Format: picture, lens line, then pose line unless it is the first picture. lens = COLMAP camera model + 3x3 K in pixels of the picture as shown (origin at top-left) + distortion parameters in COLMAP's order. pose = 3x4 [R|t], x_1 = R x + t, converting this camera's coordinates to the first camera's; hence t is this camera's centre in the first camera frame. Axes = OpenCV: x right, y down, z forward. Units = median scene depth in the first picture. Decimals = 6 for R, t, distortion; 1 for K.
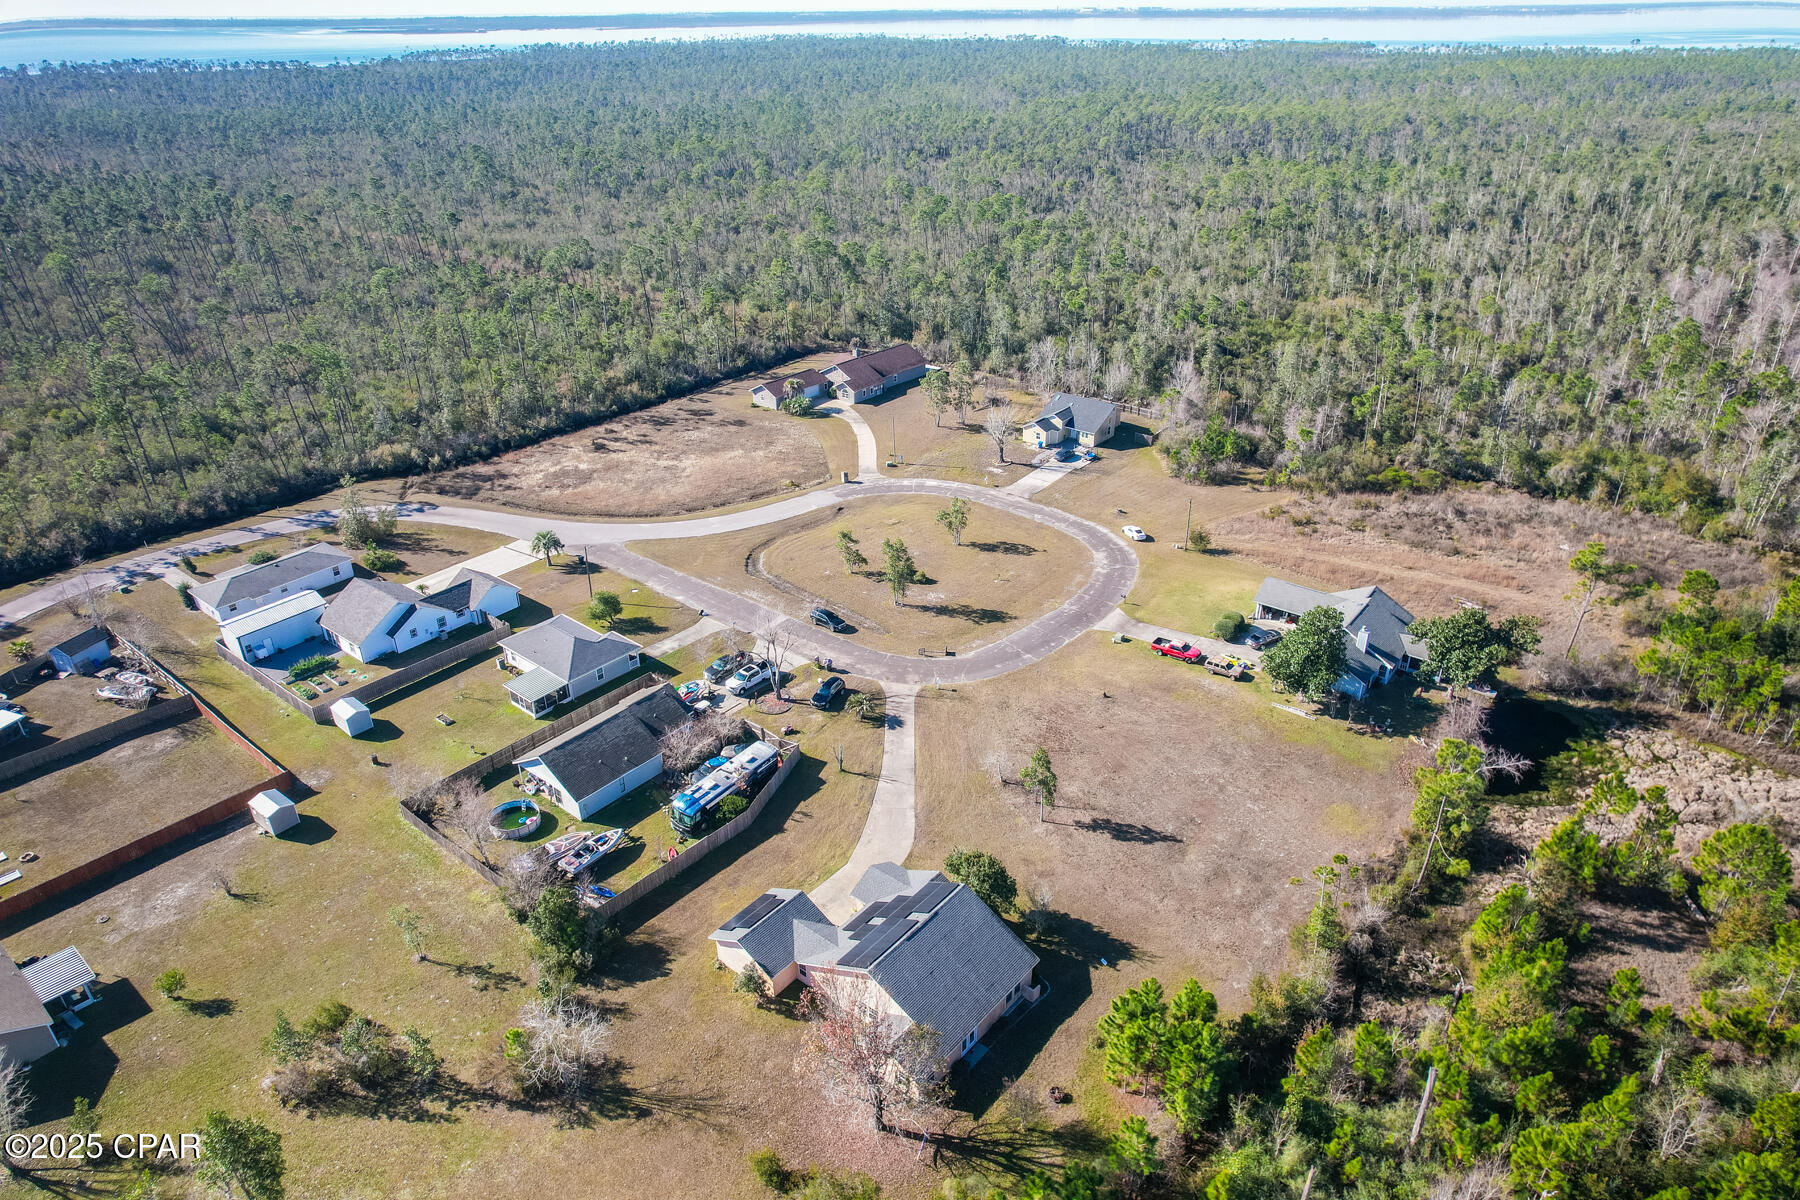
lens RADIAL K [[1145.0, 0, 905.8], [0, 1145.0, 618.7], [0, 0, 1]] dist [-0.076984, 0.066100]
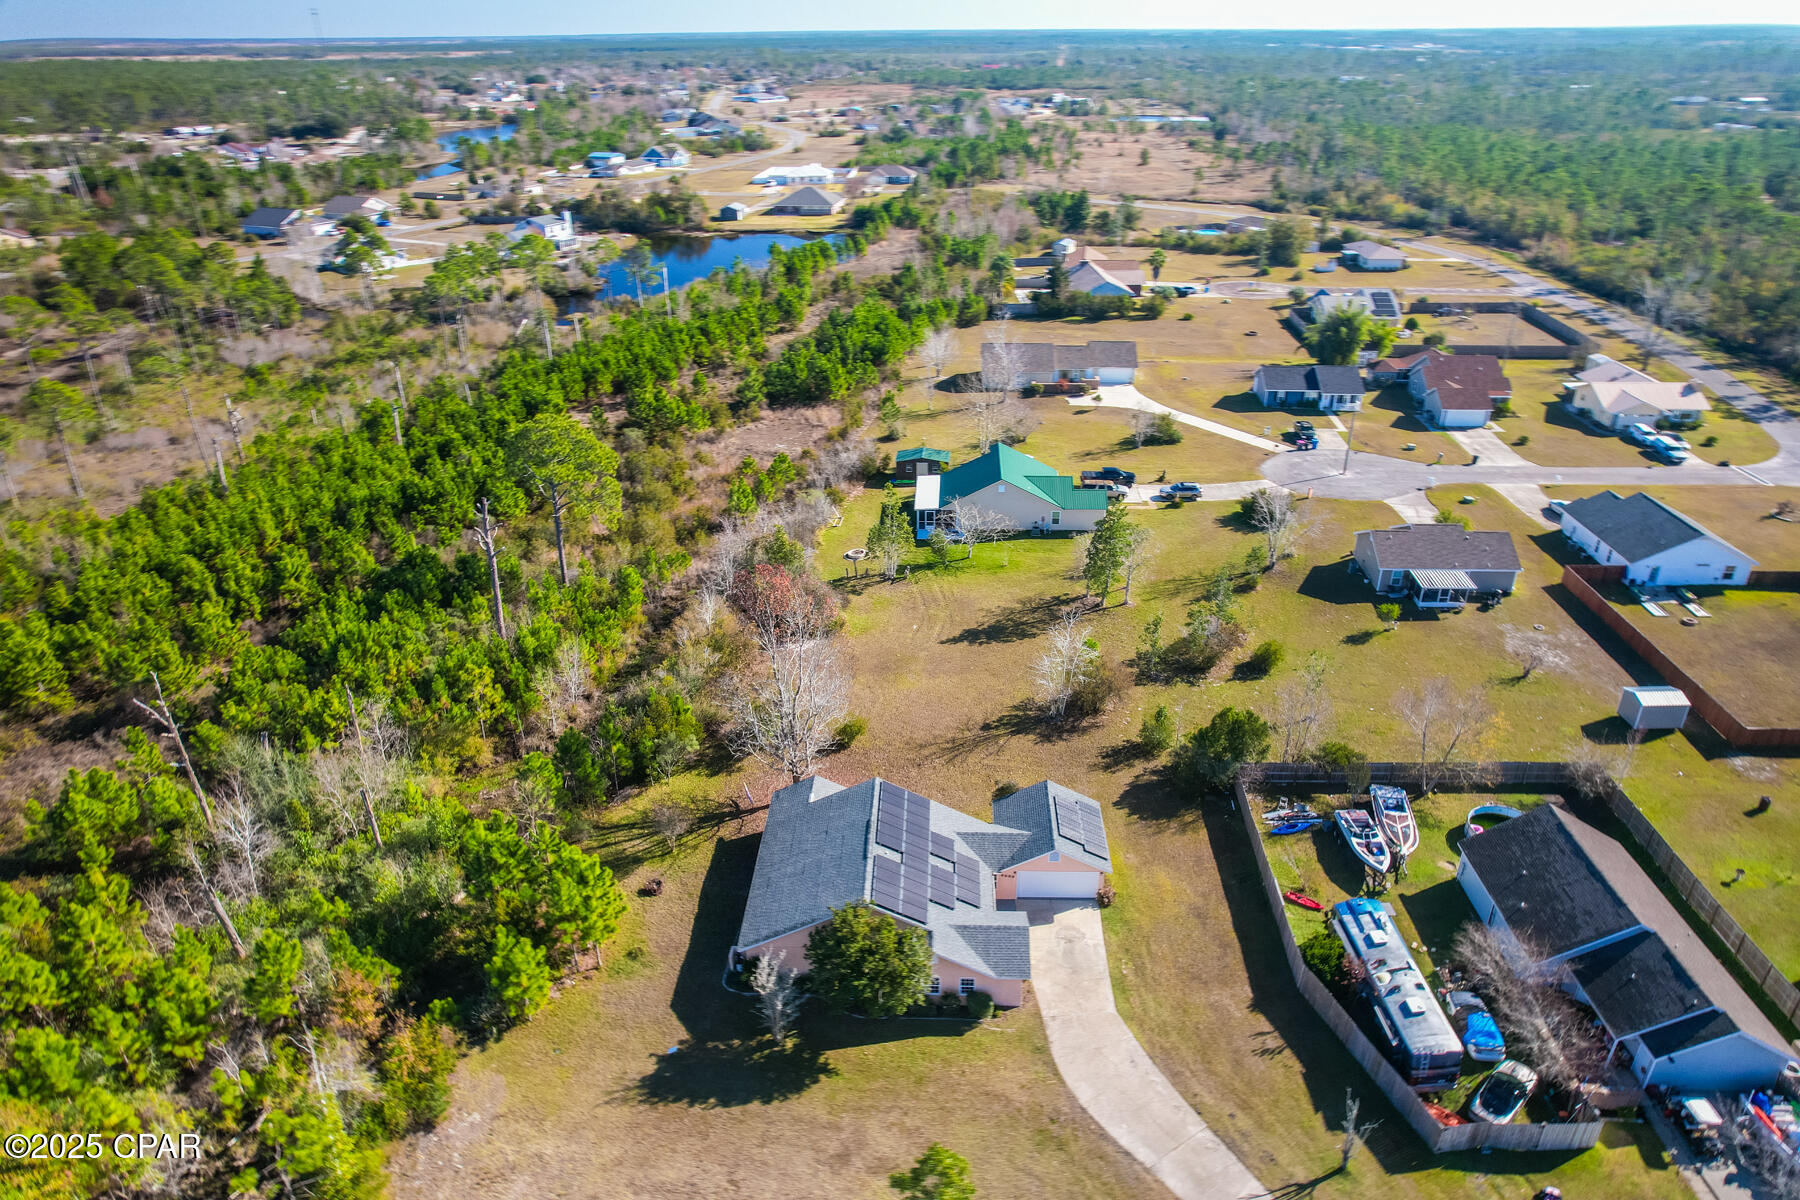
lens RADIAL K [[1148.5, 0, 907.2], [0, 1148.5, 612.4], [0, 0, 1]] dist [-0.082197, 0.074198]
pose [[-0.797440, 0.291360, -0.528393, 0.289229], [-0.273218, 0.606427, 0.746725, -0.333456], [0.537998, 0.739835, -0.403984, 0.971326]]
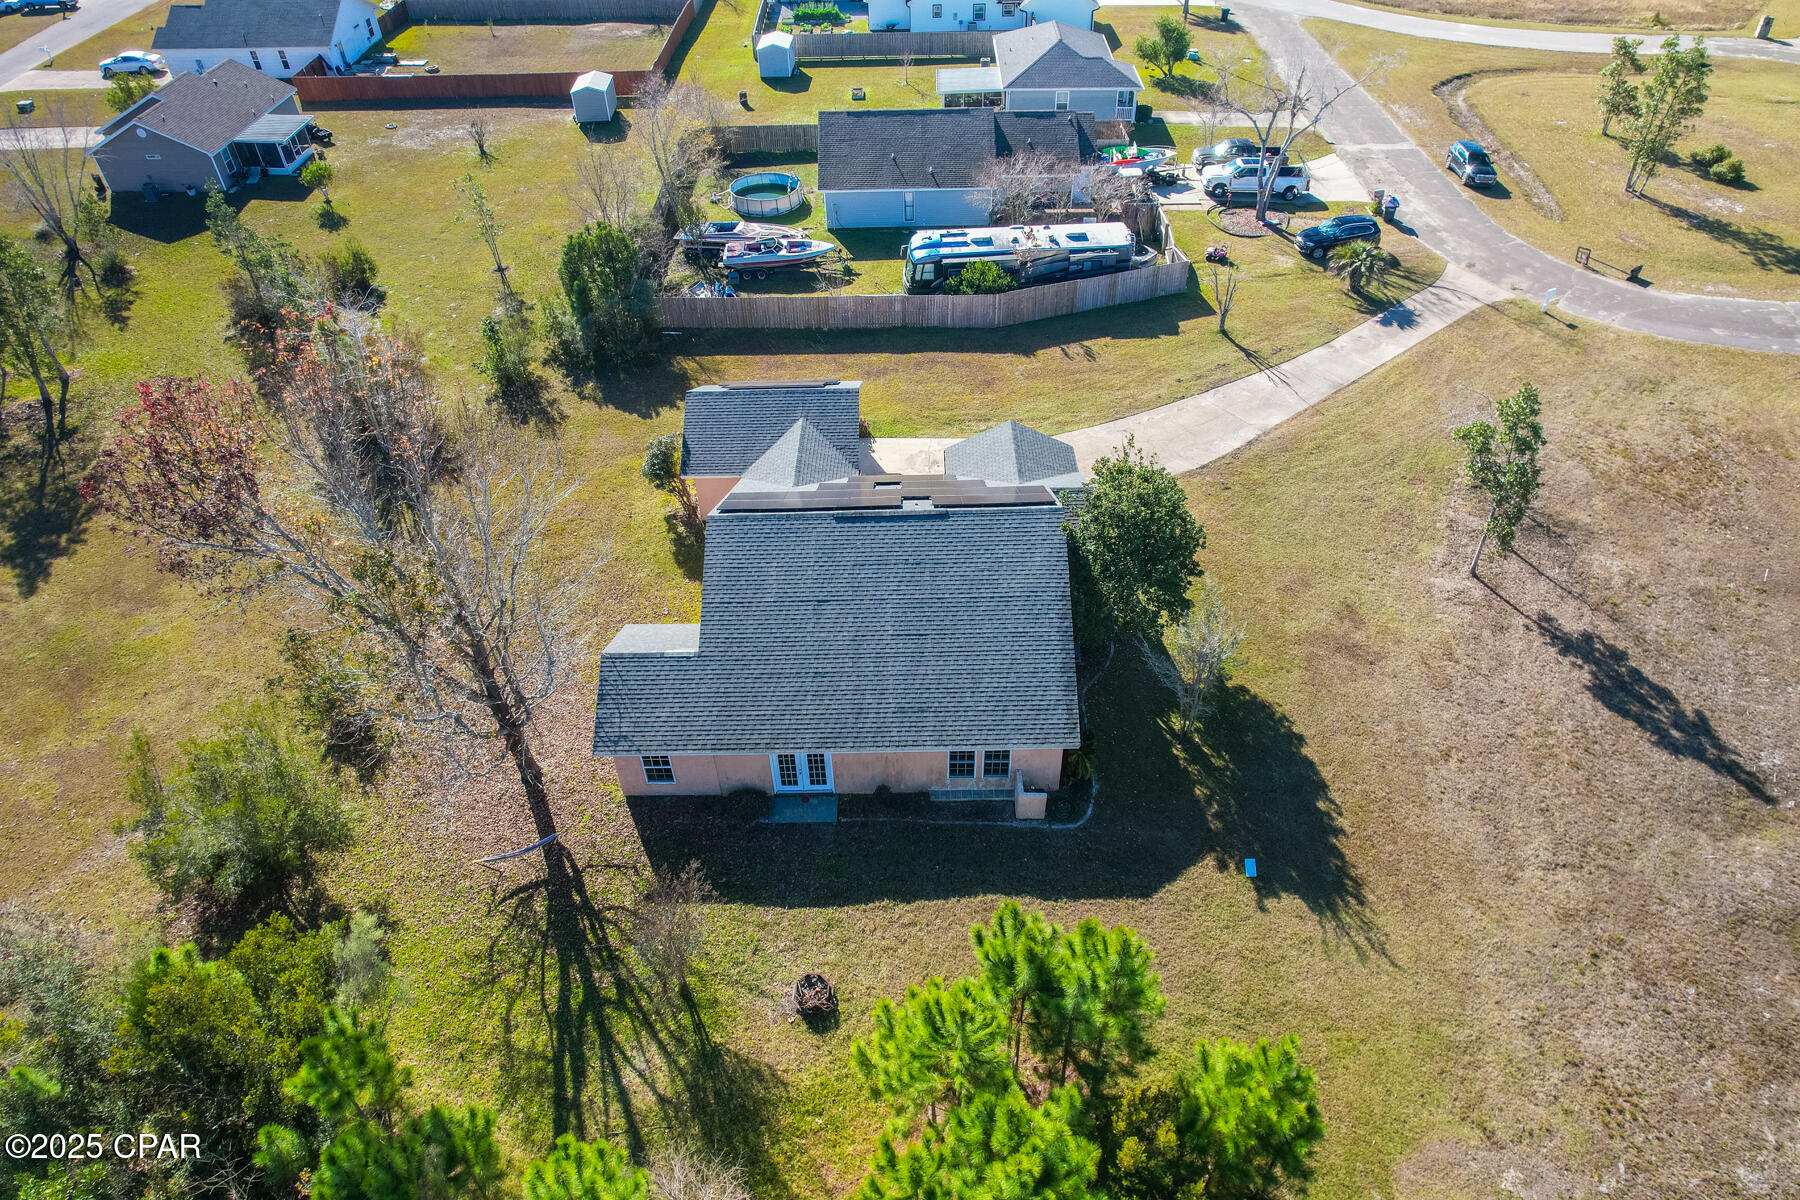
lens RADIAL K [[1148.5, 0, 907.2], [0, 1148.5, 612.4], [0, 0, 1]] dist [-0.082197, 0.074198]
pose [[0.636574, 0.513017, -0.575837, 0.233058], [-0.358685, 0.857935, 0.367822, 0.109014], [0.682729, -0.027602, 0.730150, 0.543103]]
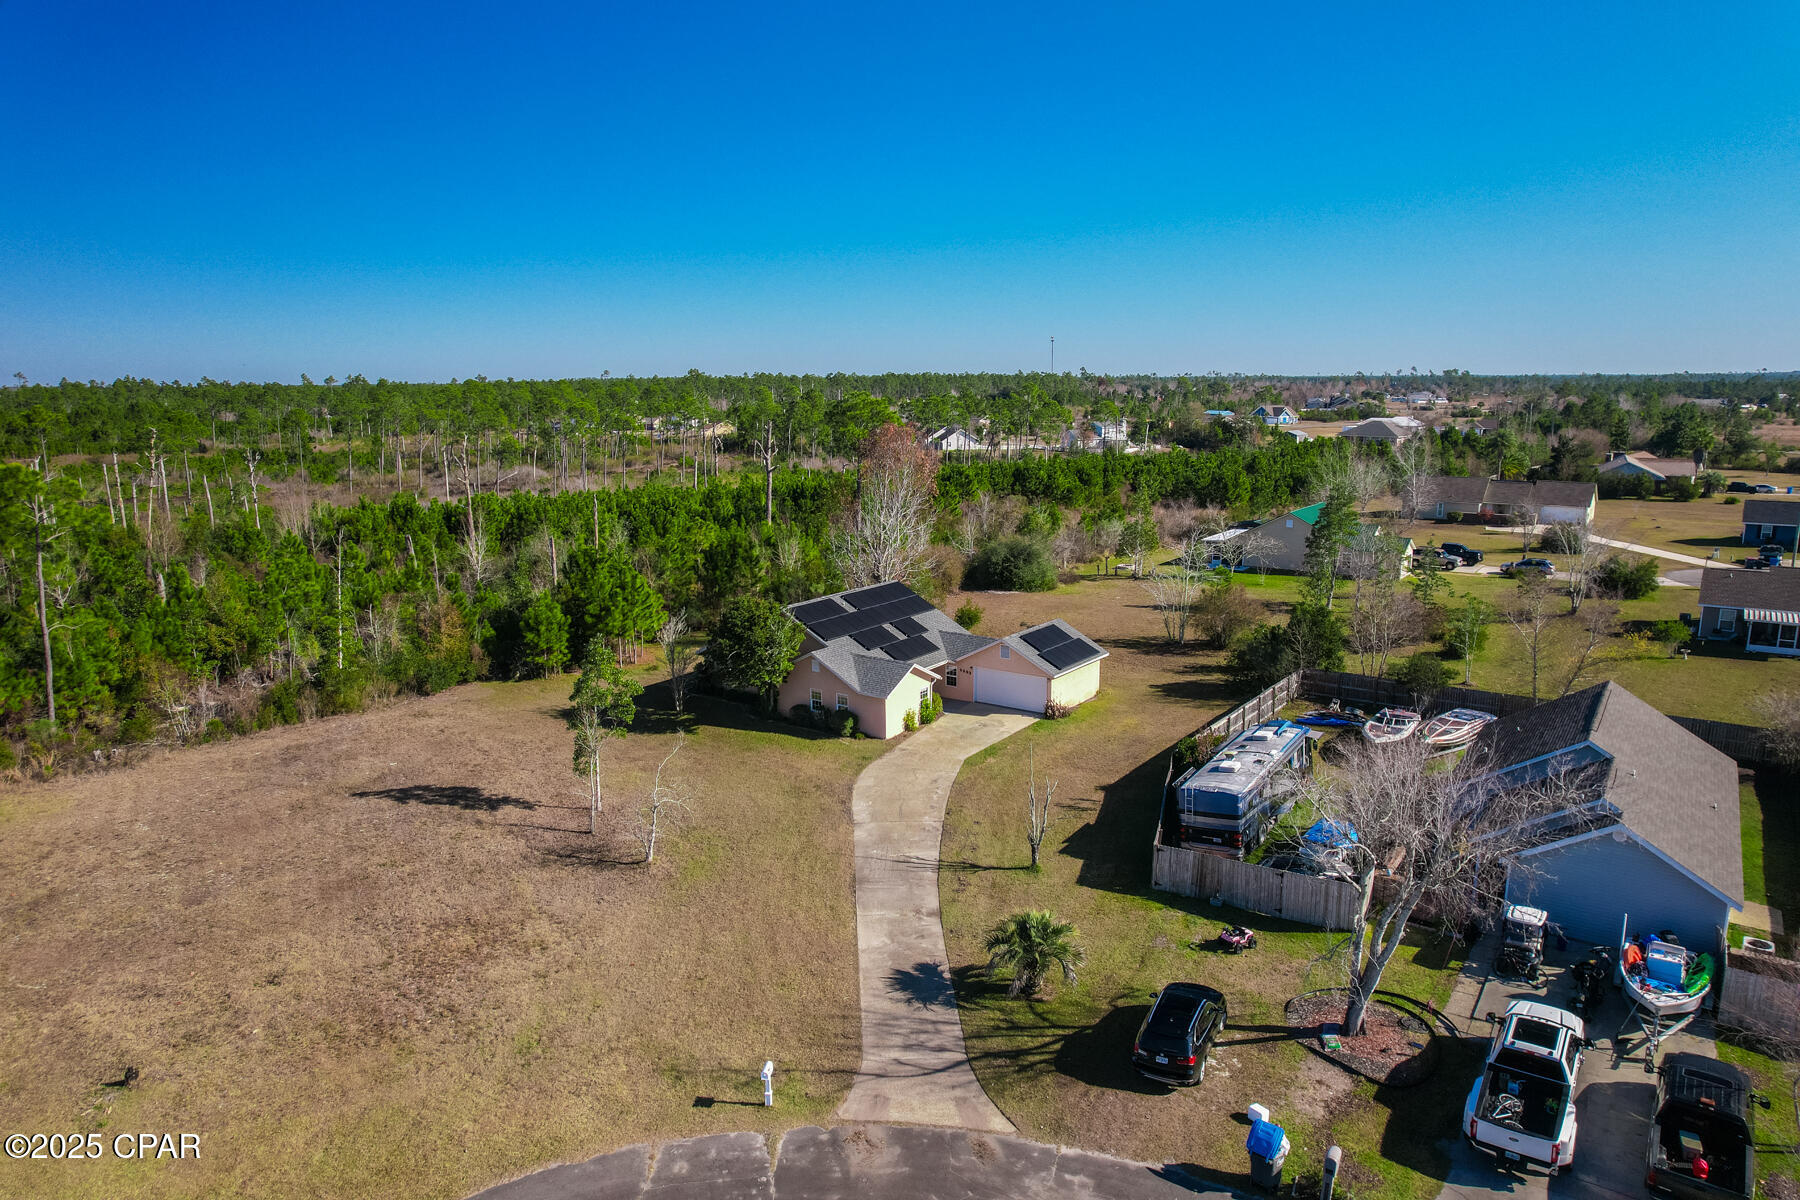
lens RADIAL K [[1148.5, 0, 907.2], [0, 1148.5, 612.4], [0, 0, 1]] dist [-0.082197, 0.074198]
pose [[-0.997667, 0.030531, -0.061055, 0.011438], [-0.016040, 0.764527, 0.644392, -0.211401], [0.066352, 0.643868, -0.762254, 1.321644]]
